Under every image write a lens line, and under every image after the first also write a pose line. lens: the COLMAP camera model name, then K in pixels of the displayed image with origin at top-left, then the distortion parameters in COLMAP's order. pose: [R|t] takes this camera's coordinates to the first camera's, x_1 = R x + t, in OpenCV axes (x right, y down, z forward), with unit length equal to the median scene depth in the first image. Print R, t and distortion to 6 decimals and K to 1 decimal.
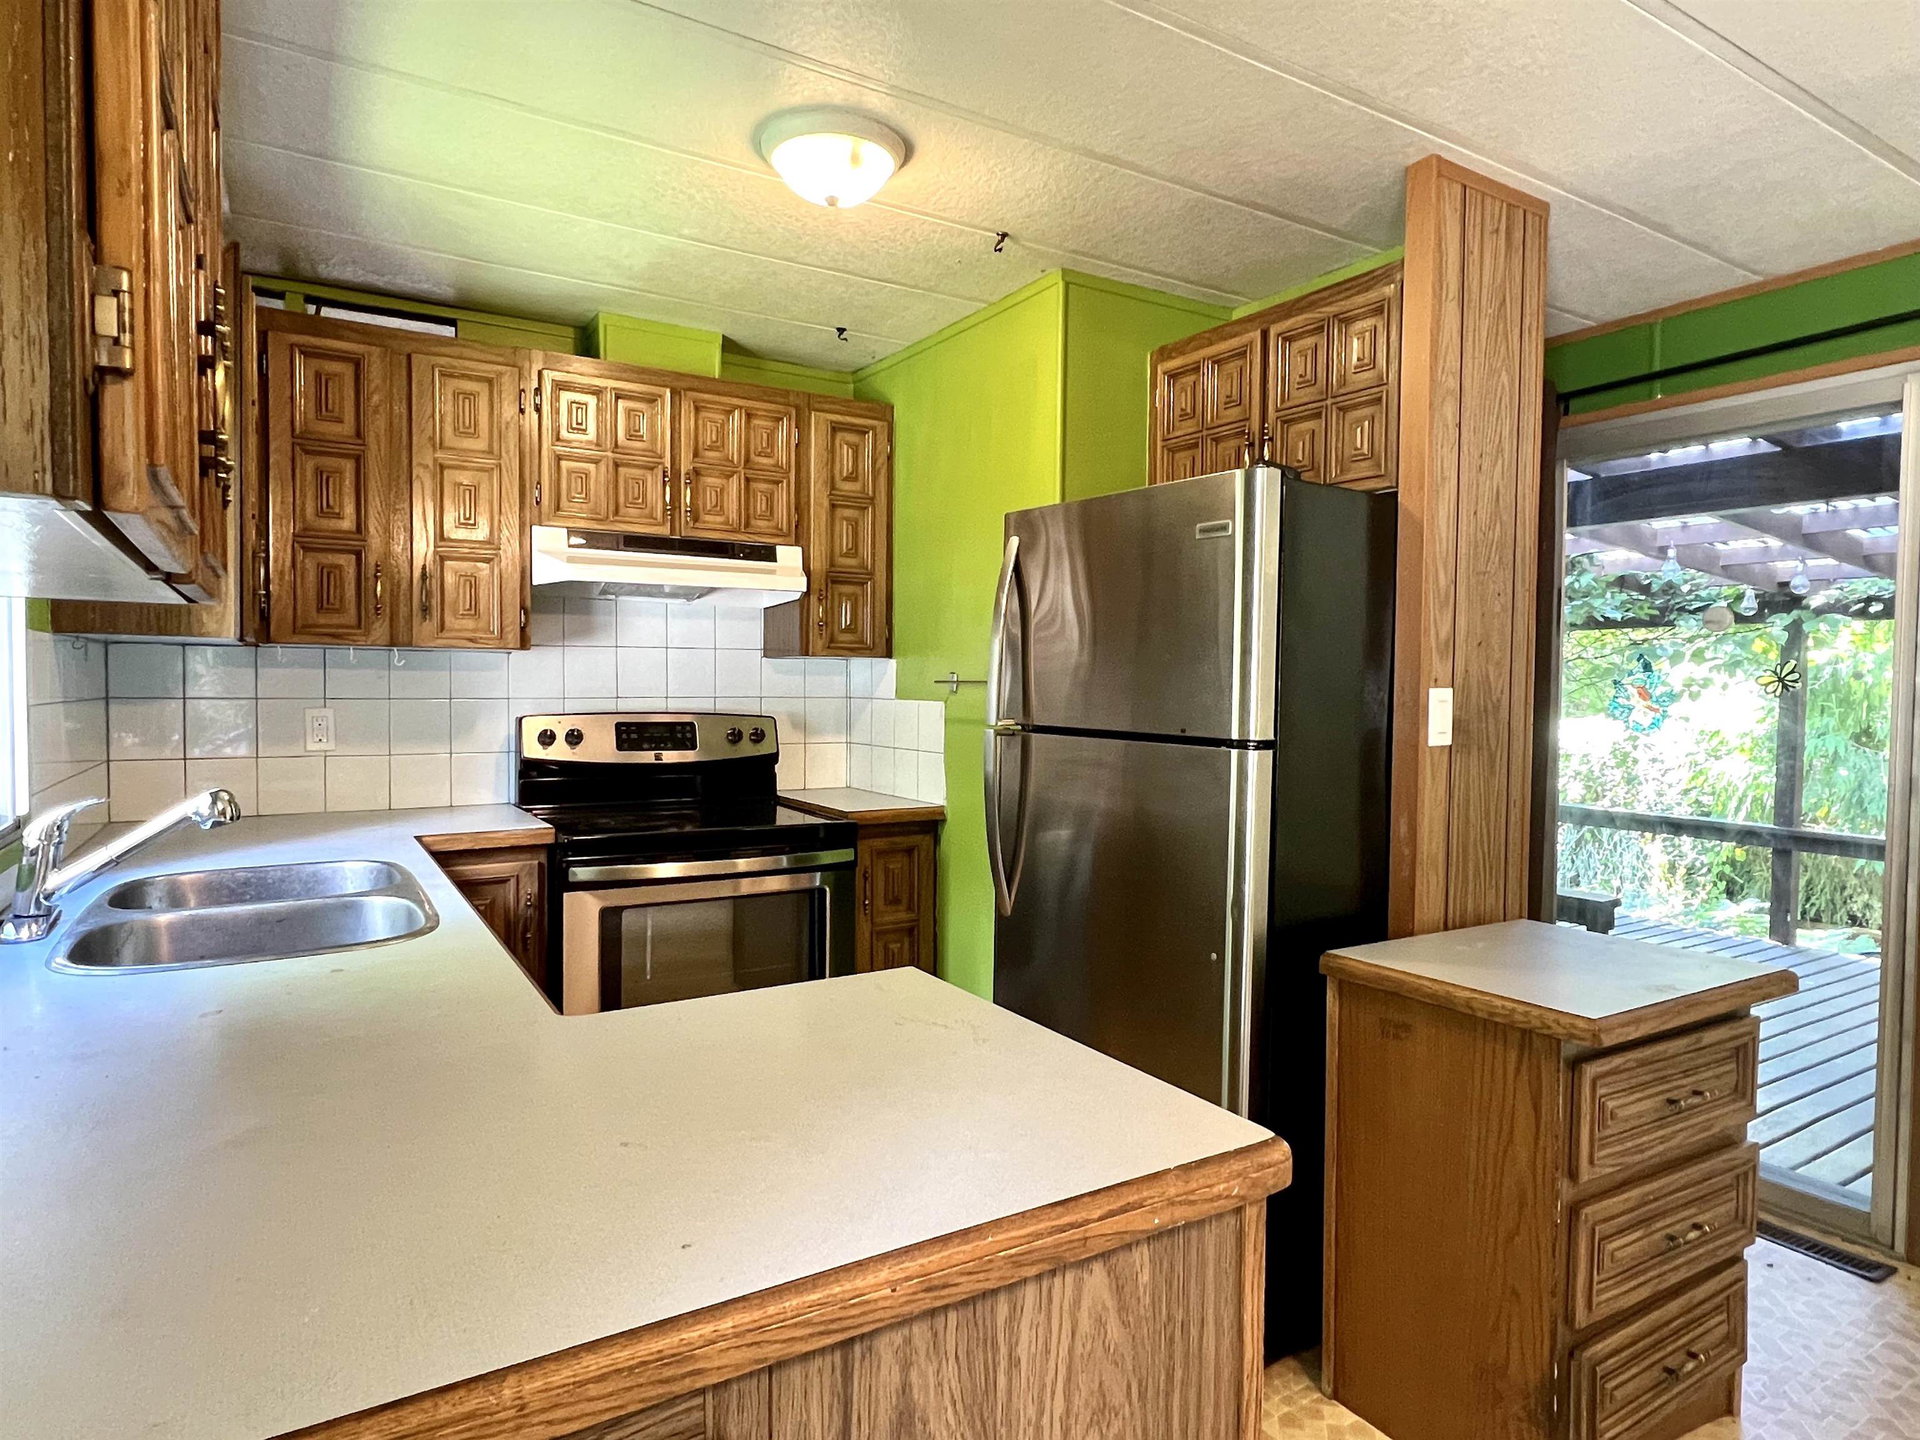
lens RADIAL K [[1097.4, 0, 947.6], [0, 1097.4, 720.0], [0, 0, 1]] dist [-0.004203, 0.000394]
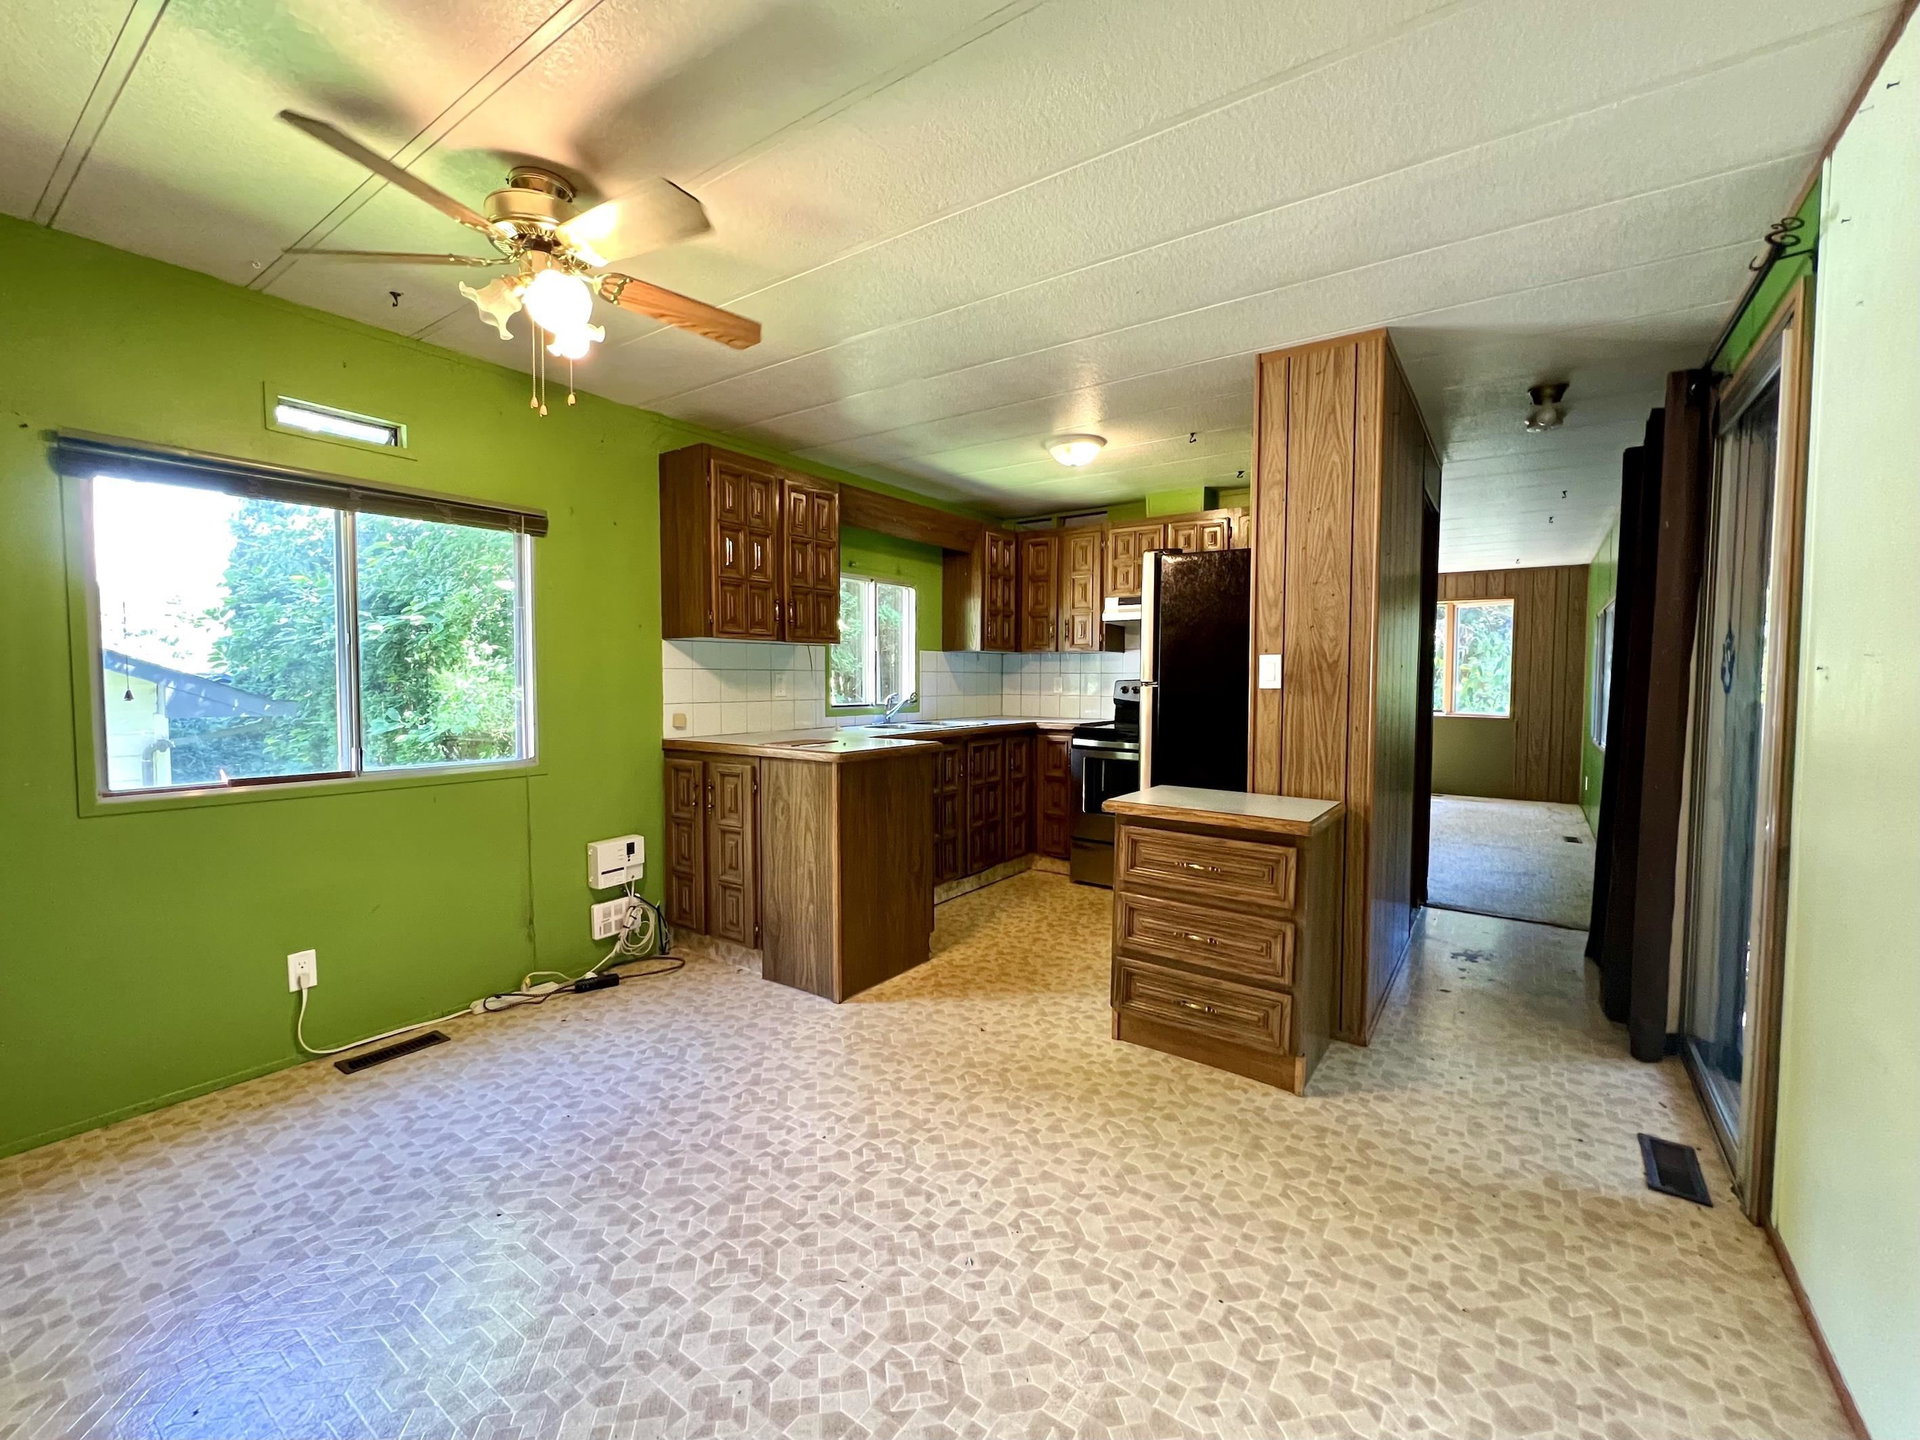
lens RADIAL K [[796.9, 0, 959.4], [0, 796.9, 714.9], [0, 0, 1]] dist [0.002410, -0.000013]
pose [[0.402004, 0.037868, -0.914855, 1.321150], [-0.031257, 0.999130, 0.027621, 0.043368], [0.915104, 0.017492, 0.402837, 0.042676]]
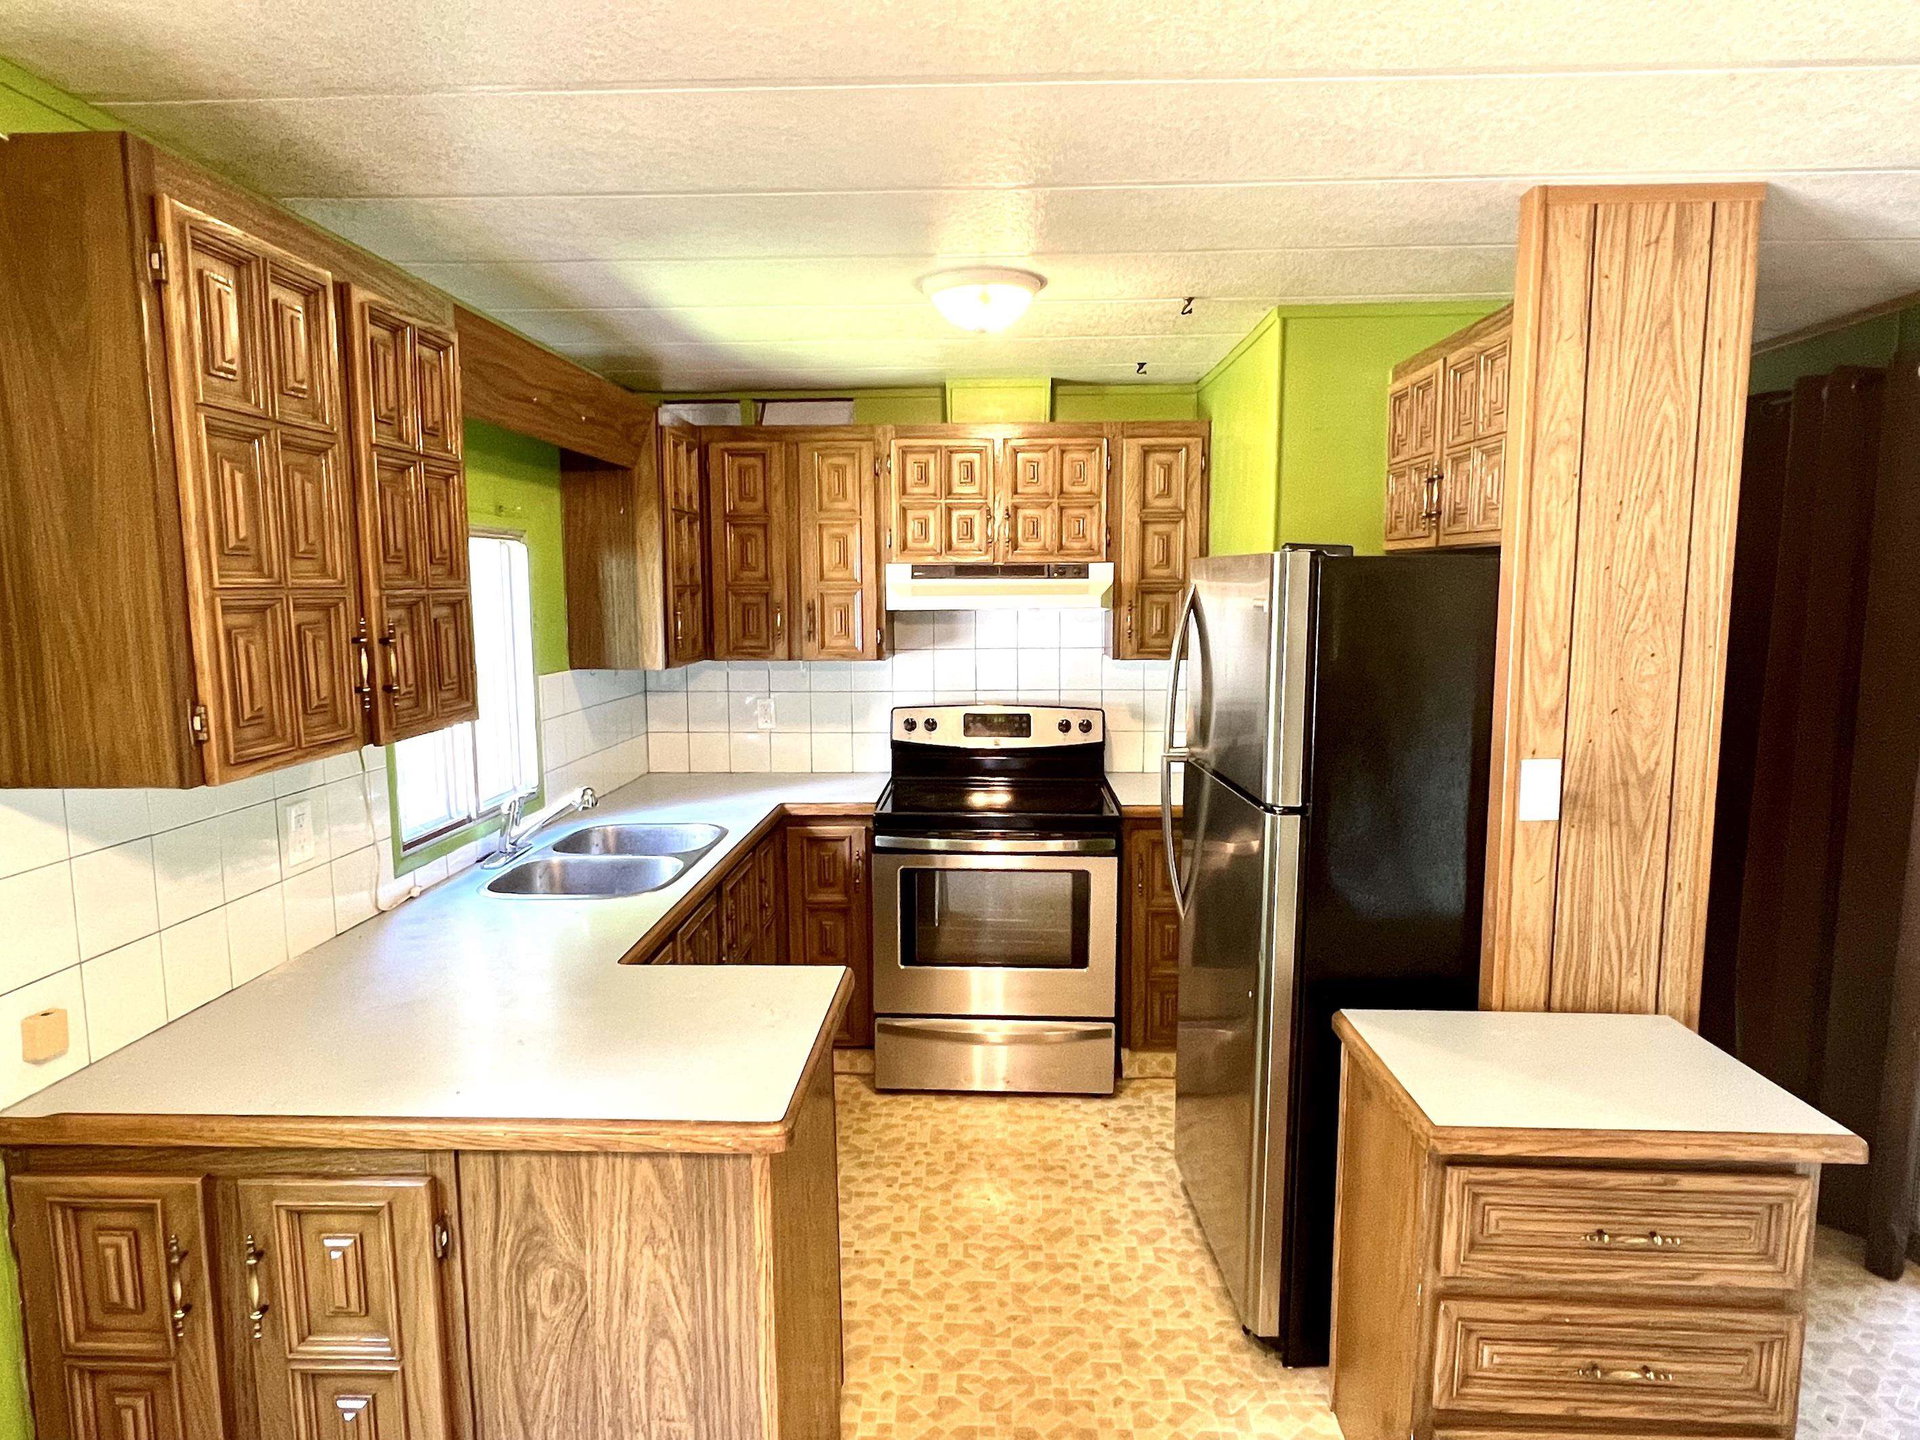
lens RADIAL K [[1124.8, 0, 951.8], [0, 1124.8, 722.9], [0, 0, 1]] dist [-0.000533, -0.001002]
pose [[0.832443, 0.052975, -0.551572, 0.524939], [-0.005448, 0.996154, 0.087451, -0.133824], [0.554084, -0.069792, 0.829530, -0.075947]]
